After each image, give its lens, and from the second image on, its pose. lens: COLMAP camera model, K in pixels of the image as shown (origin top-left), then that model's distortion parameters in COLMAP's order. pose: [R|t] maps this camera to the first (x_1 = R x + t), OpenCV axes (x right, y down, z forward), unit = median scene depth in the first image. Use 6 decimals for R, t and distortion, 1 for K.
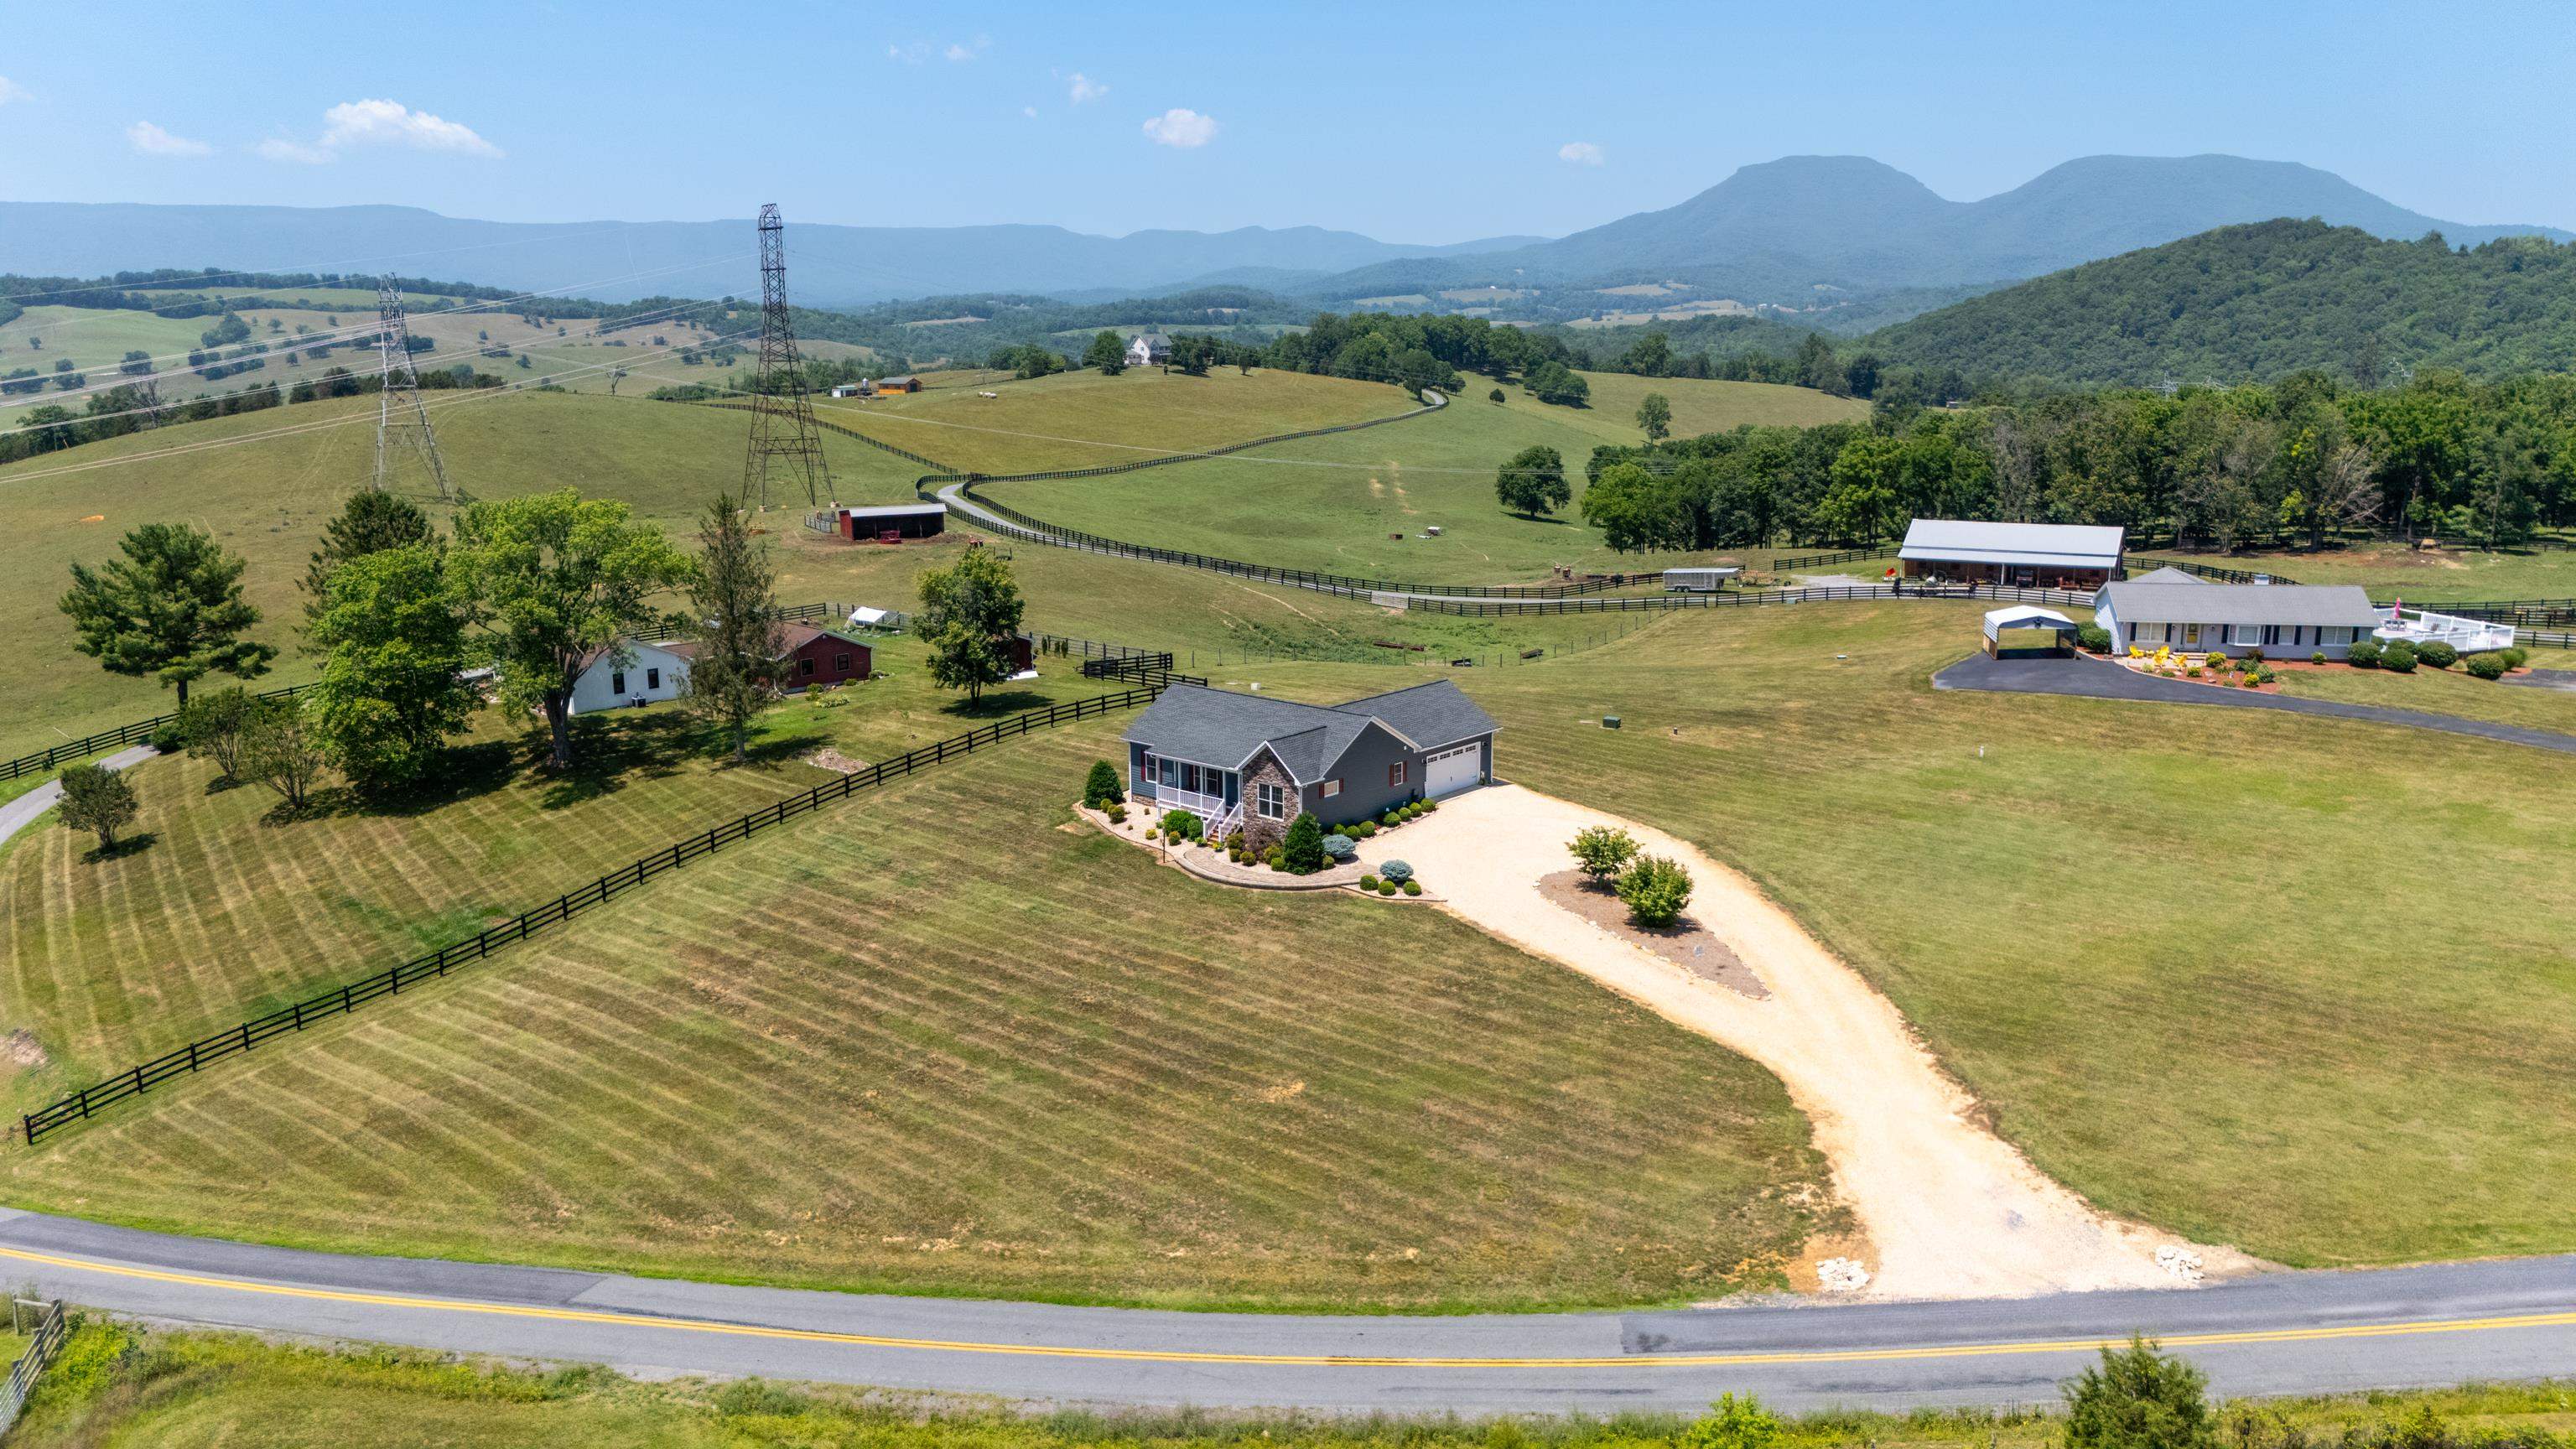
lens RADIAL K [[1908.1, 0, 1286.5], [0, 1908.1, 728.7], [0, 0, 1]] dist [0.069719, -0.069909]
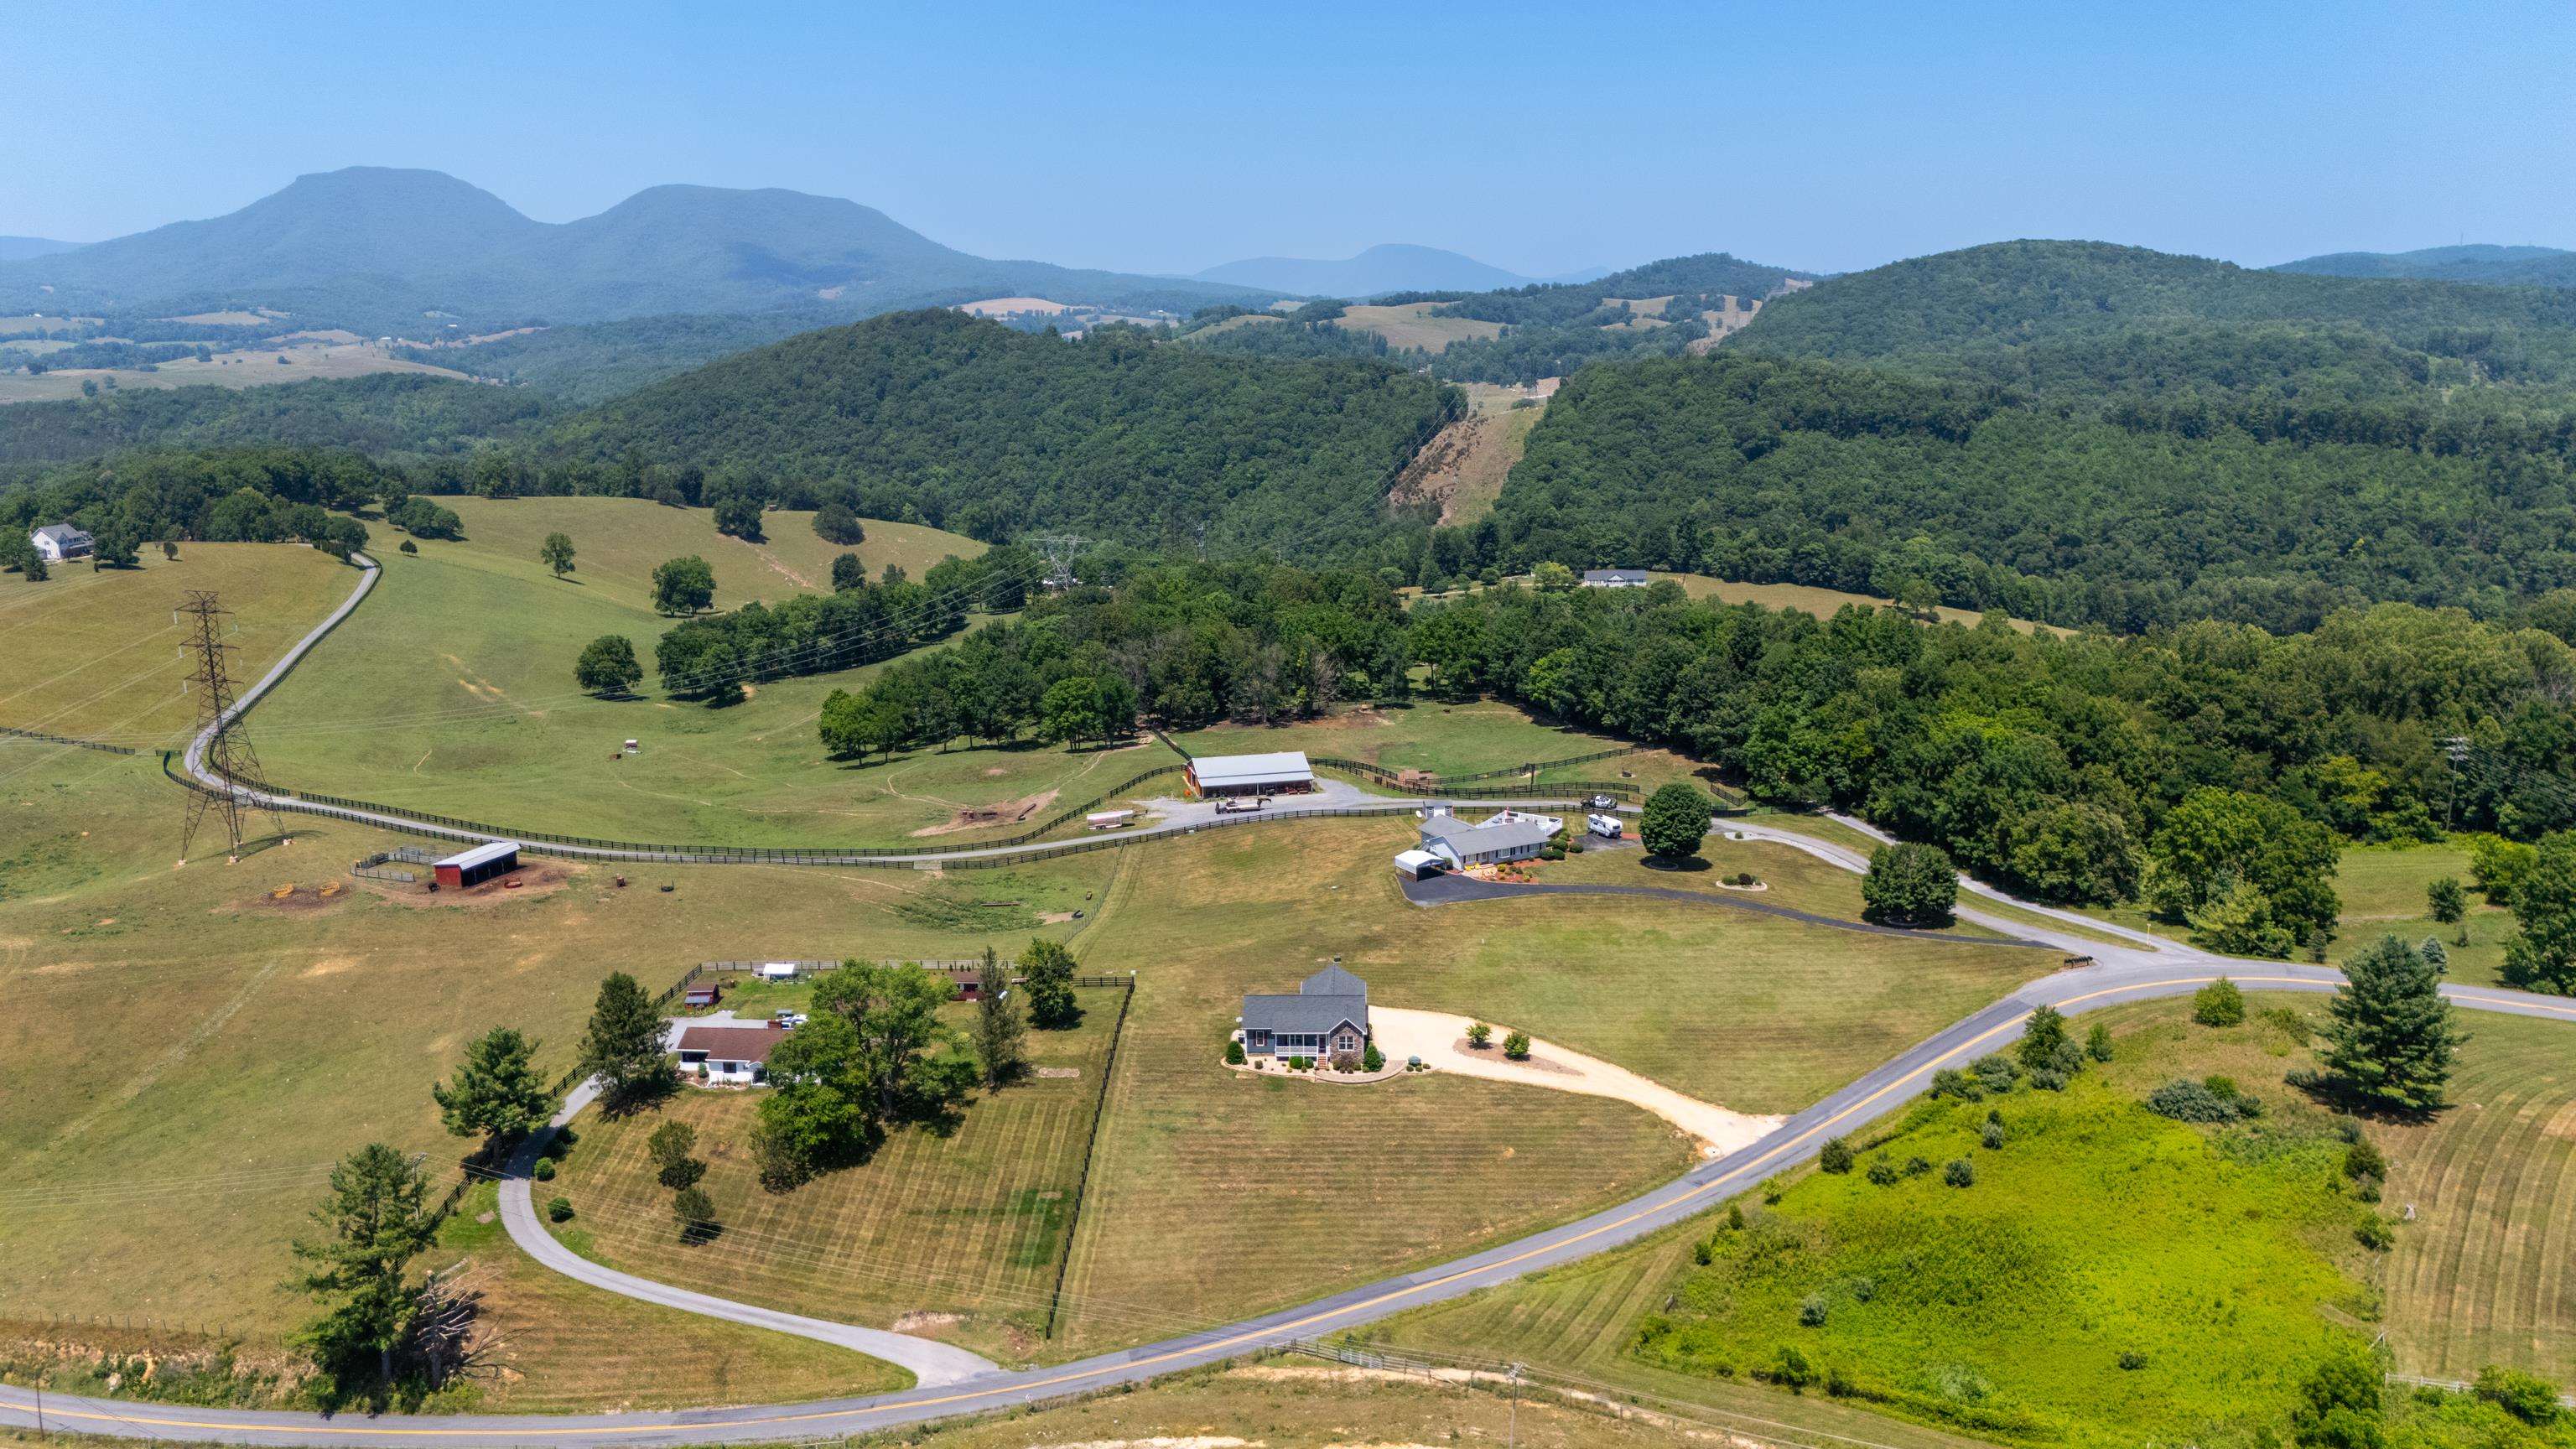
lens RADIAL K [[1910.5, 0, 1287.5], [0, 1910.5, 690.8], [0, 0, 1]] dist [0.112924, -0.166467]
pose [[0.769501, -0.127554, 0.625778, -1.433117], [0.141772, 0.989521, 0.027364, -0.448809], [-0.622711, 0.067662, 0.779521, -0.780632]]
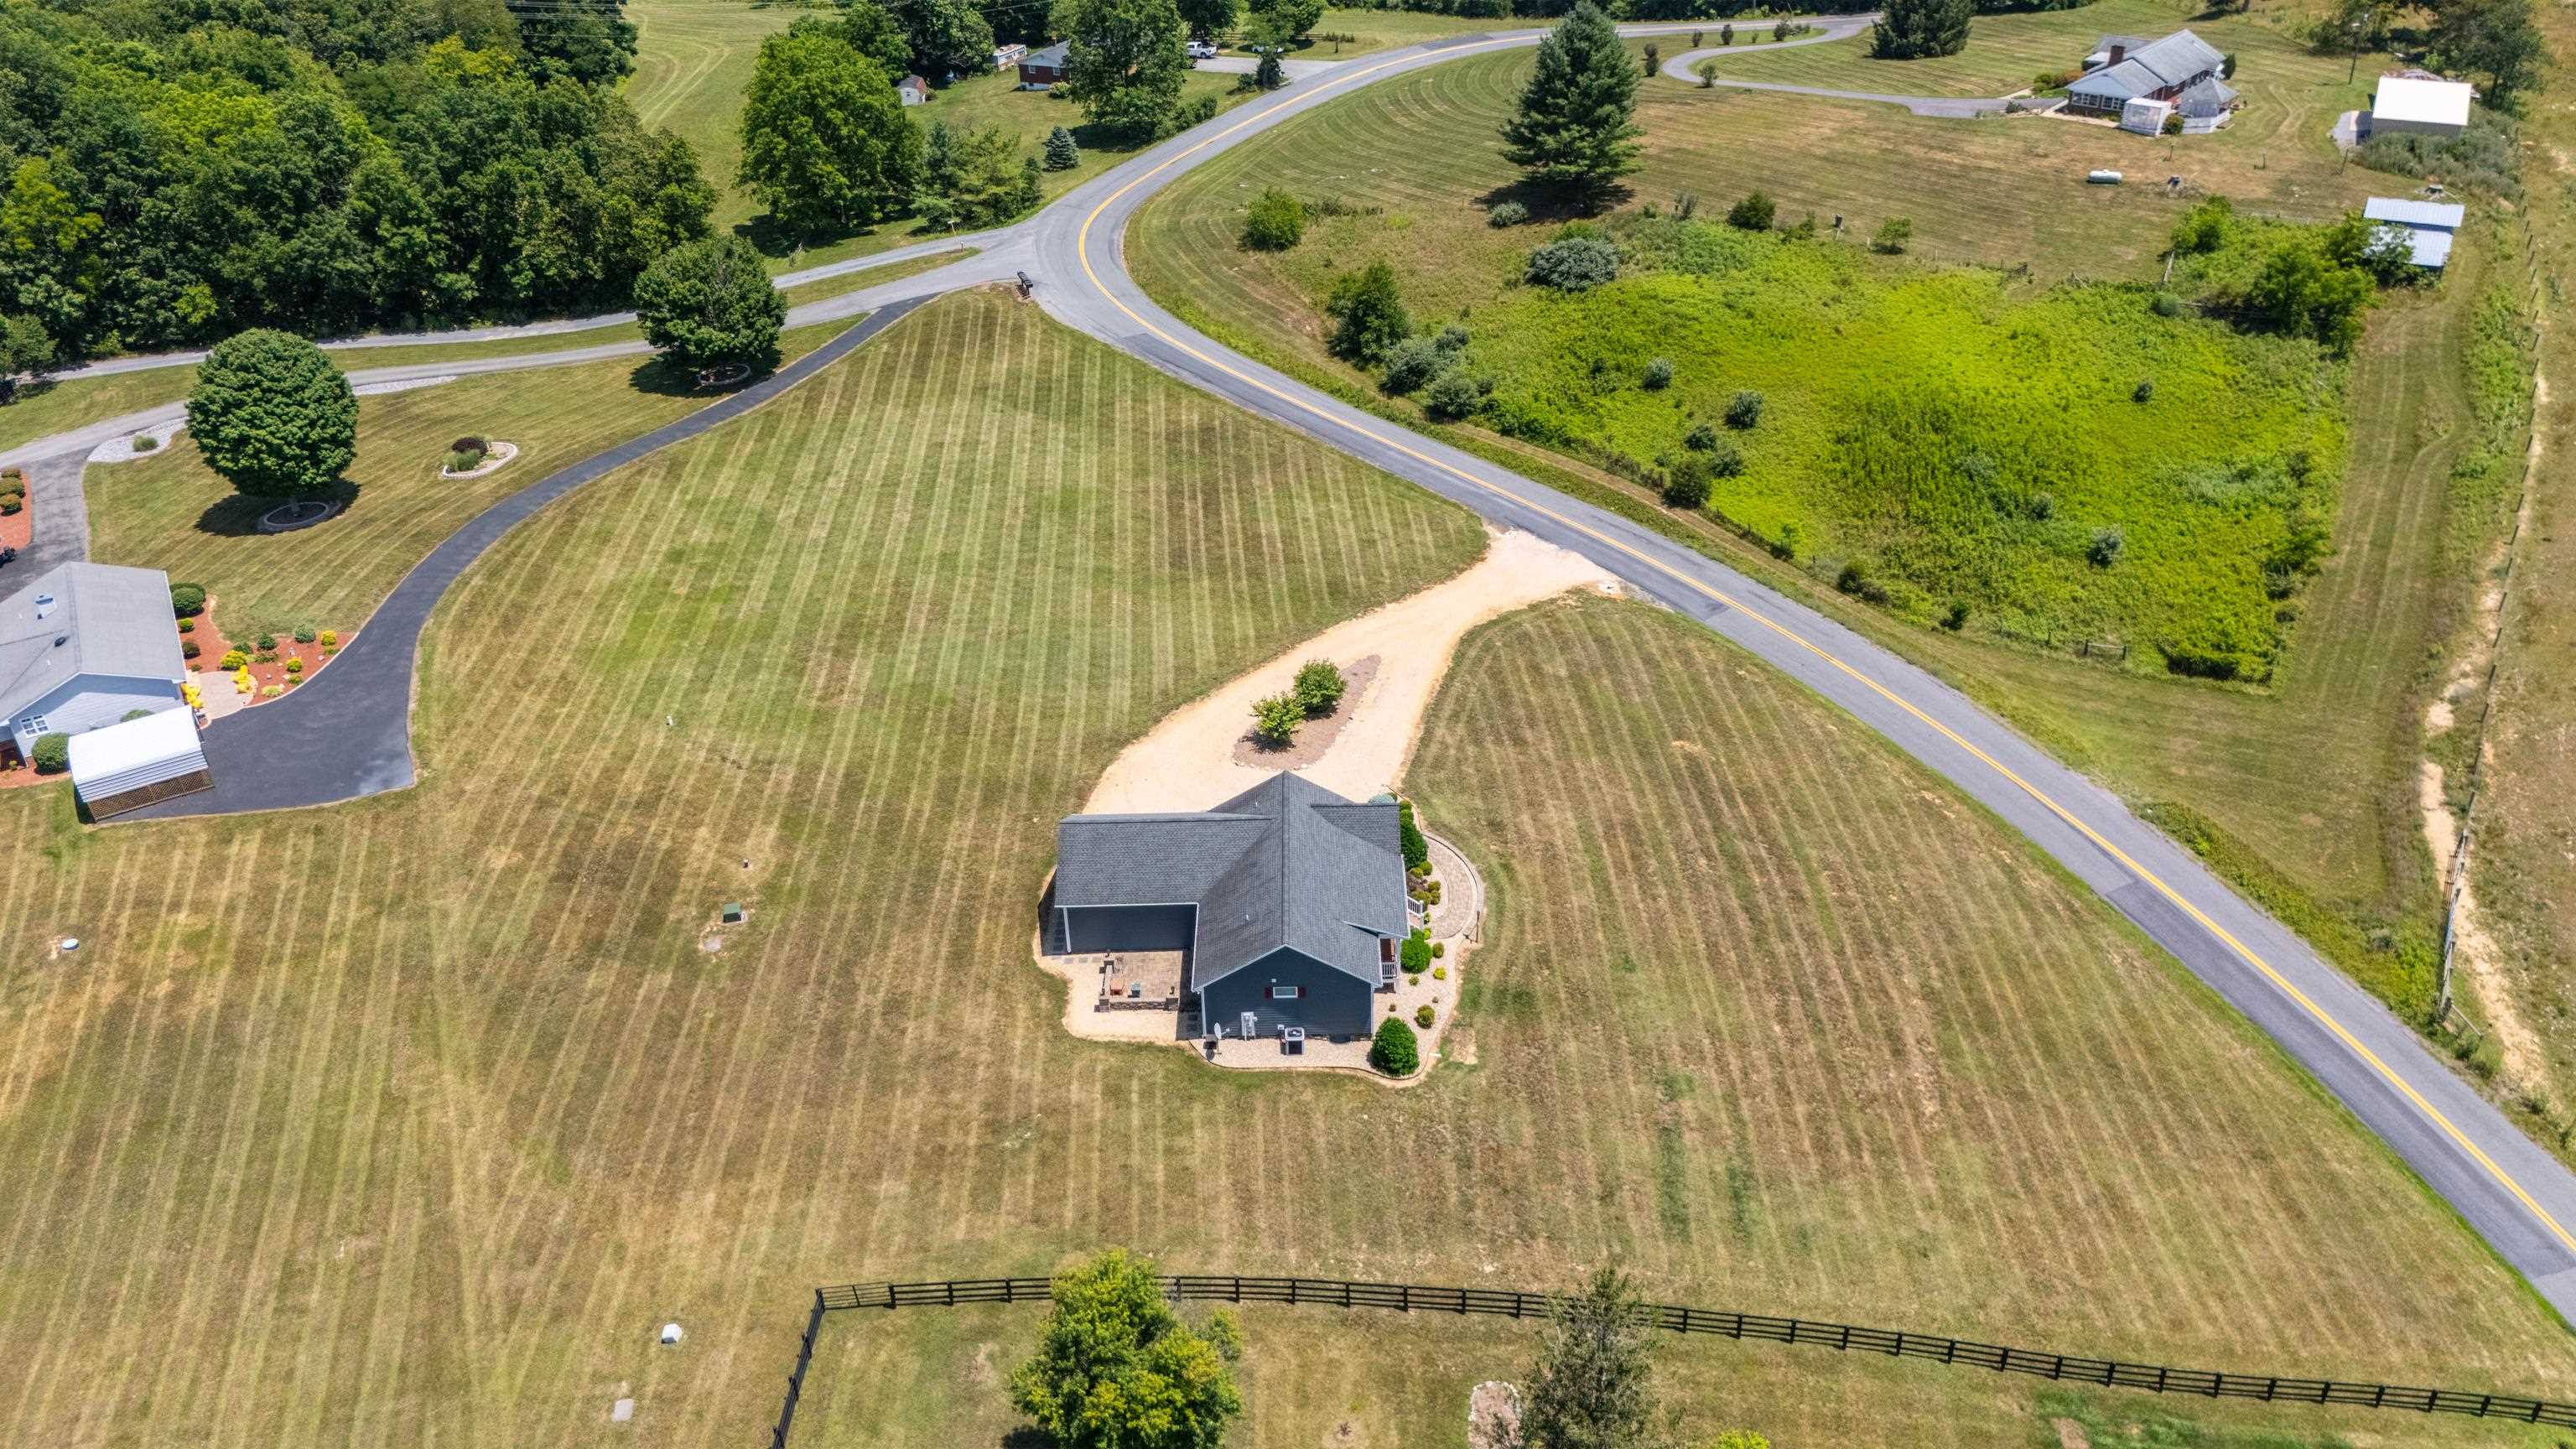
lens RADIAL K [[1908.1, 0, 1286.5], [0, 1908.1, 728.7], [0, 0, 1]] dist [0.069719, -0.069909]
pose [[-0.664140, -0.370506, 0.649341, -0.598189], [0.187537, 0.758222, 0.624443, -0.650340], [-0.723705, 0.536493, -0.434082, 1.418904]]
